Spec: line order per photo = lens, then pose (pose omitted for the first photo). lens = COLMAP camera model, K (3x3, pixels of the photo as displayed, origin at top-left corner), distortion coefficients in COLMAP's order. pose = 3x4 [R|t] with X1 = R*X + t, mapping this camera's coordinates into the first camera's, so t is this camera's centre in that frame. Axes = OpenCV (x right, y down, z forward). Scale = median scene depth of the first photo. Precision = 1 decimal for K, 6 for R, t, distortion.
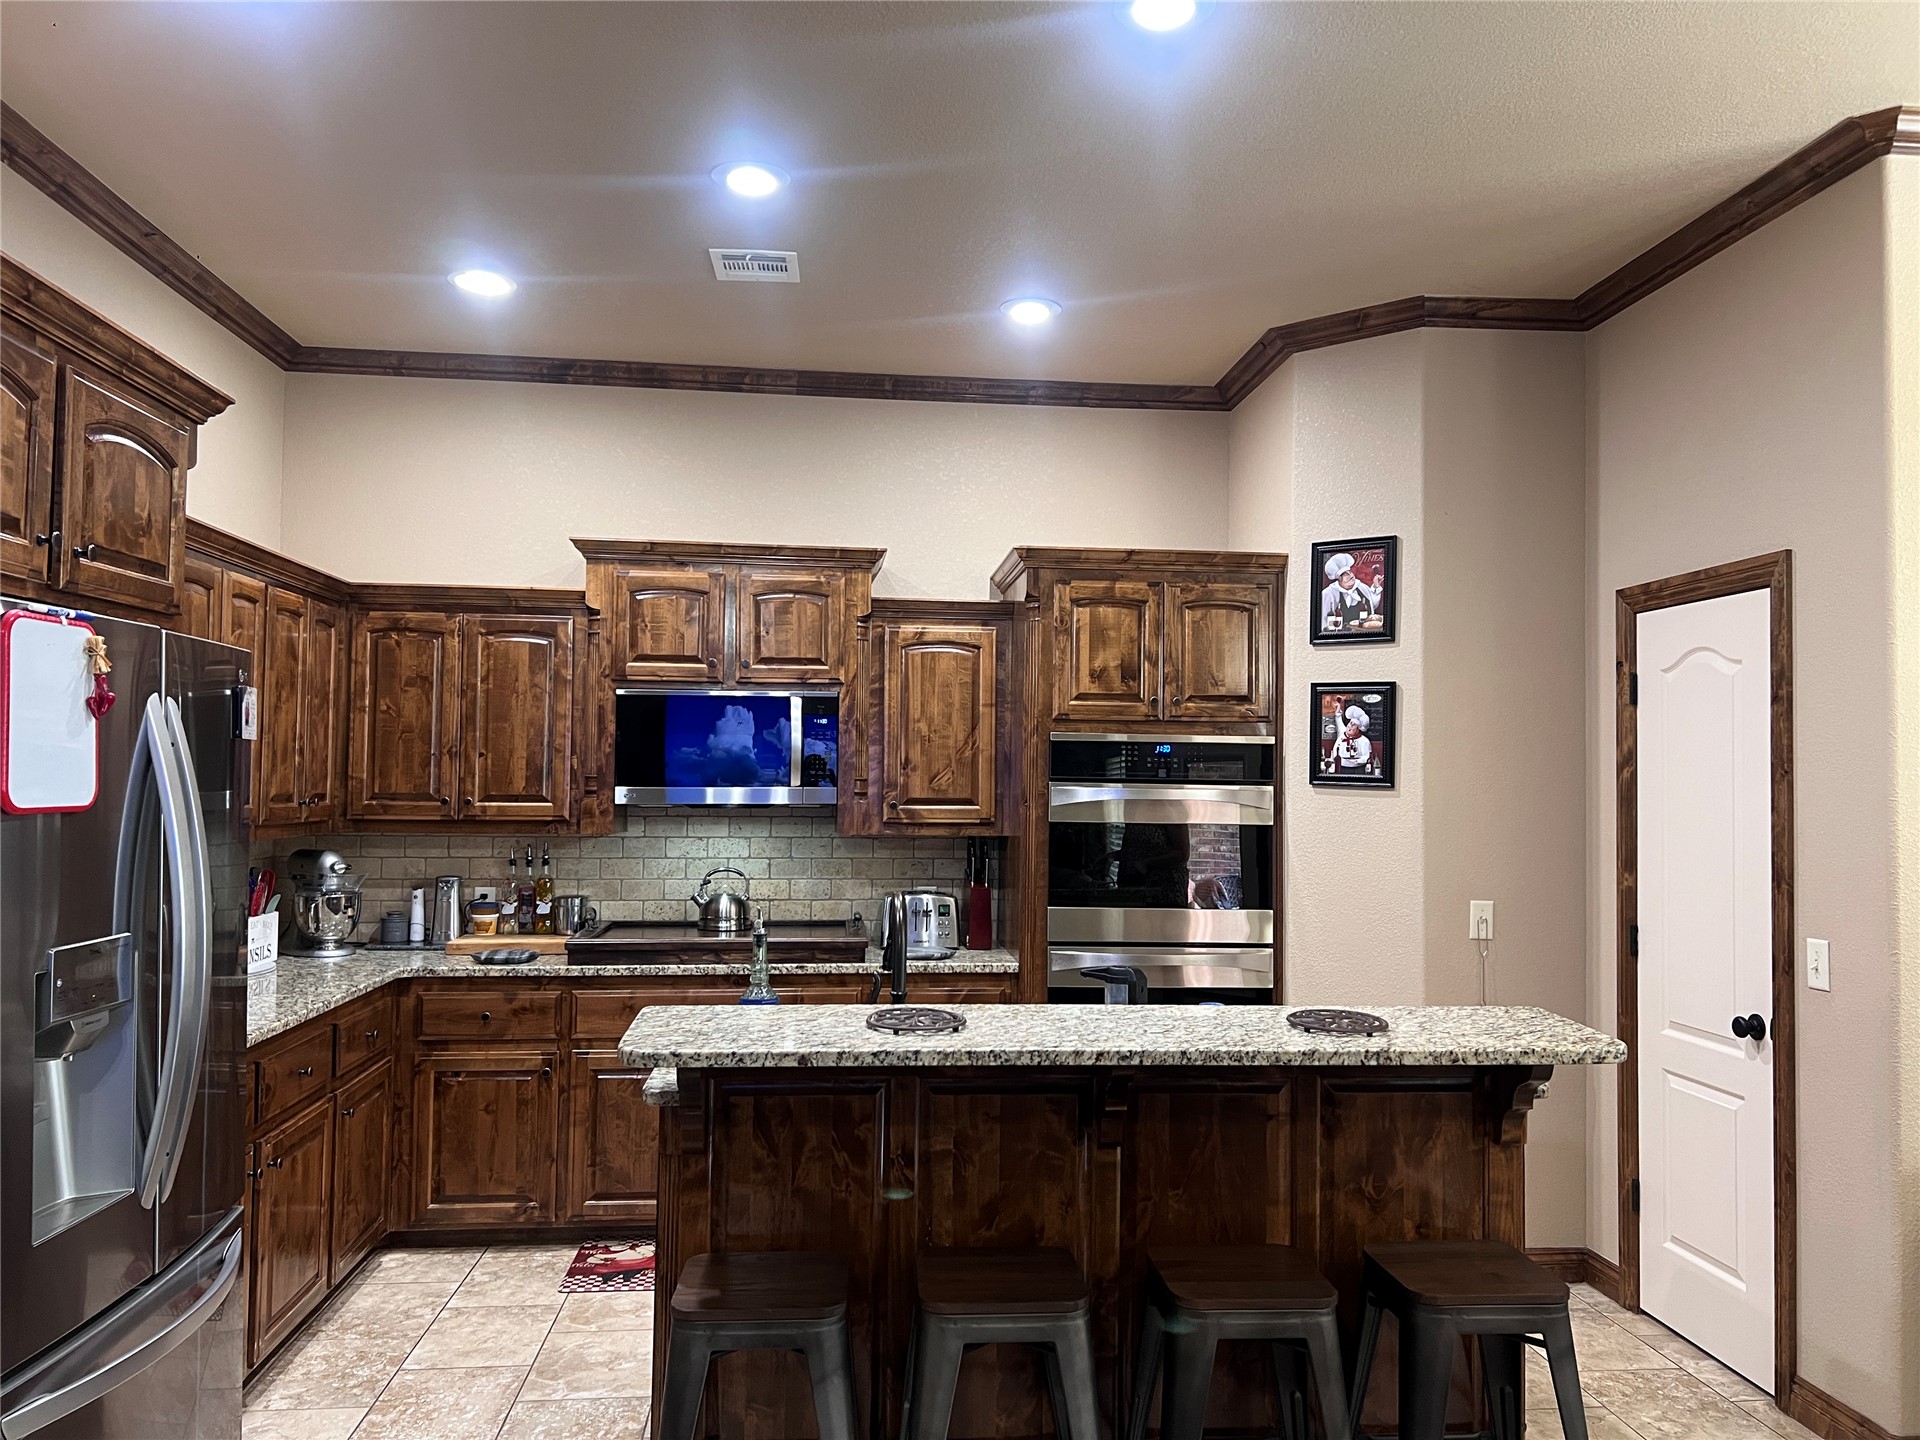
lens RADIAL K [[1435.4, 0, 966.3], [0, 1435.4, 723.8], [0, 0, 1]] dist [0.062182, -0.076890]
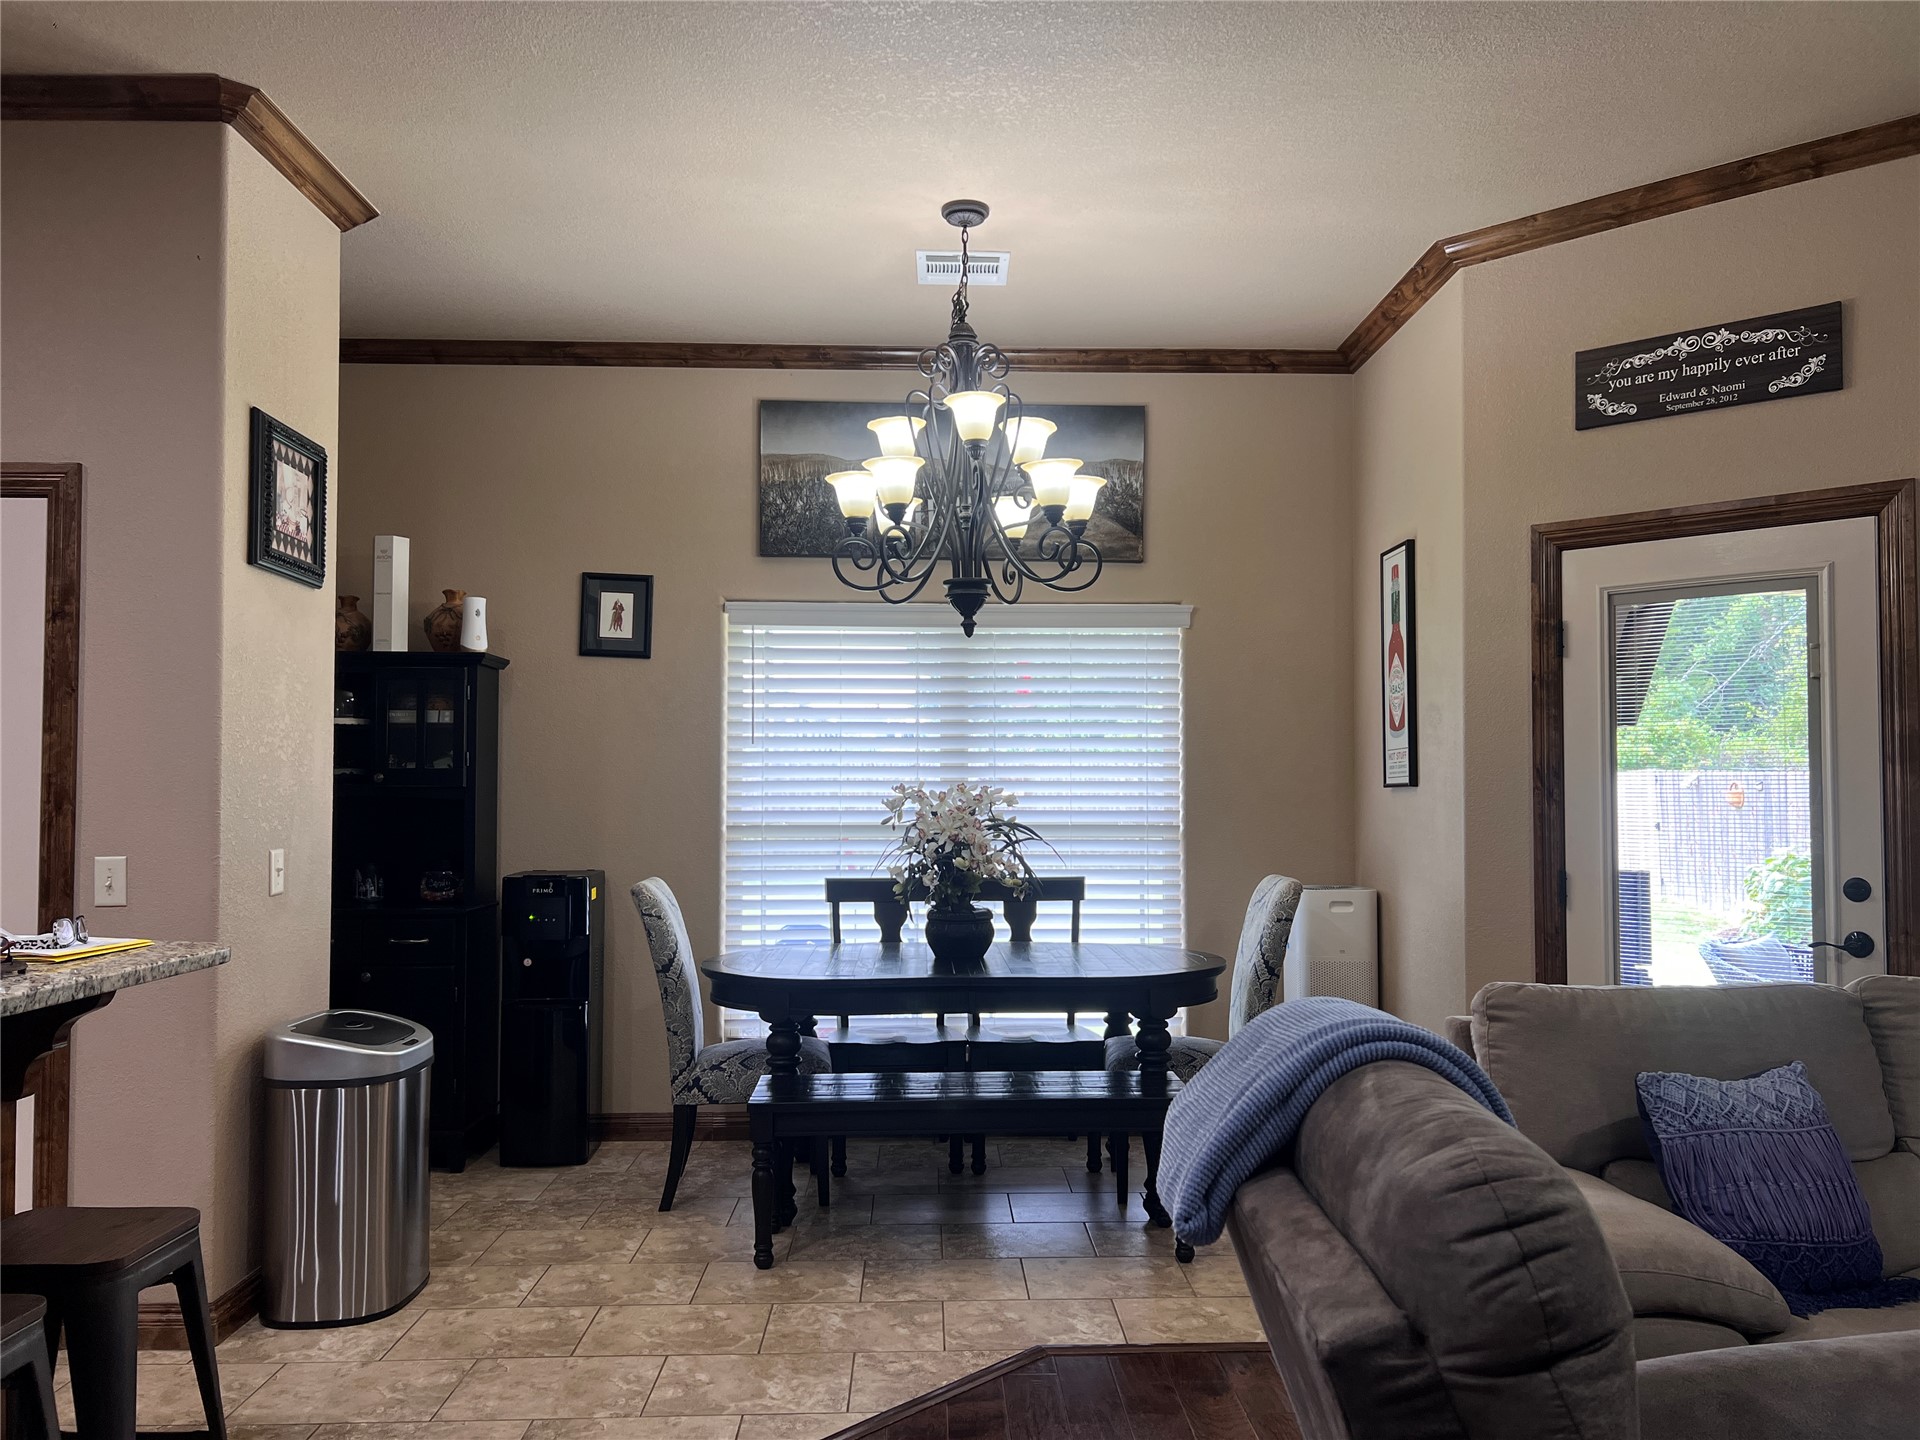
lens RADIAL K [[1435.4, 0, 988.2], [0, 1435.4, 738.0], [0, 0, 1]] dist [0.062182, -0.076890]
pose [[0.051426, 0.025193, 0.998359, -0.292923], [-0.032487, 0.999195, -0.023540, 0.052982], [-0.998148, -0.031223, 0.052203, 0.259257]]
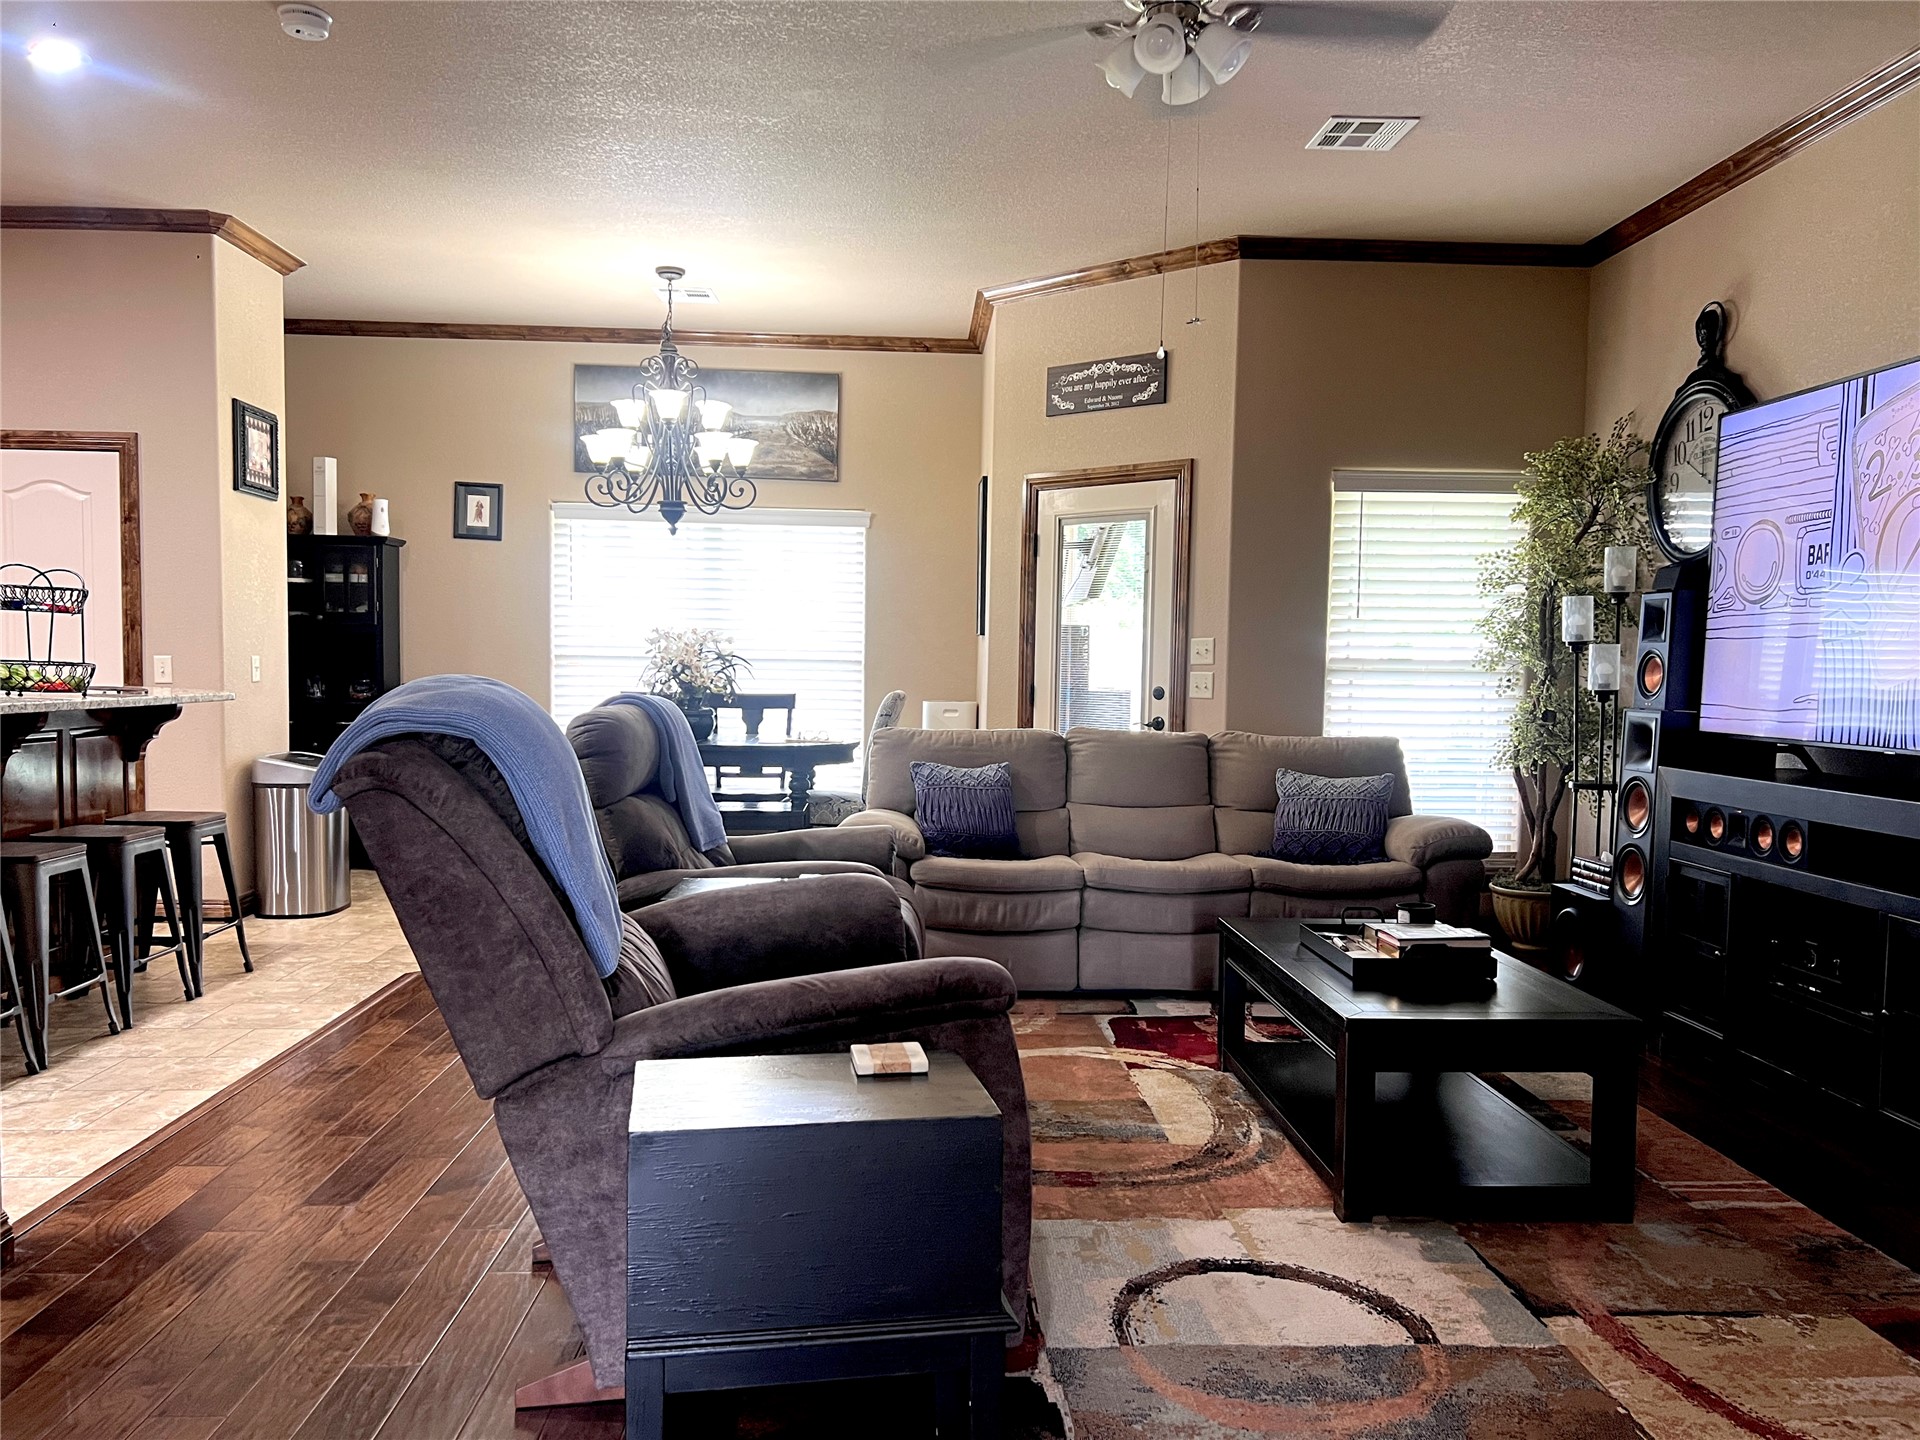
lens RADIAL K [[1435.4, 0, 966.4], [0, 1435.4, 734.6], [0, 0, 1]] dist [0.062182, -0.076890]
pose [[0.047160, -0.066468, 0.996673, -0.882441], [-0.048820, 0.996438, 0.068762, 0.055108], [-0.997694, -0.051901, 0.043747, -0.060049]]
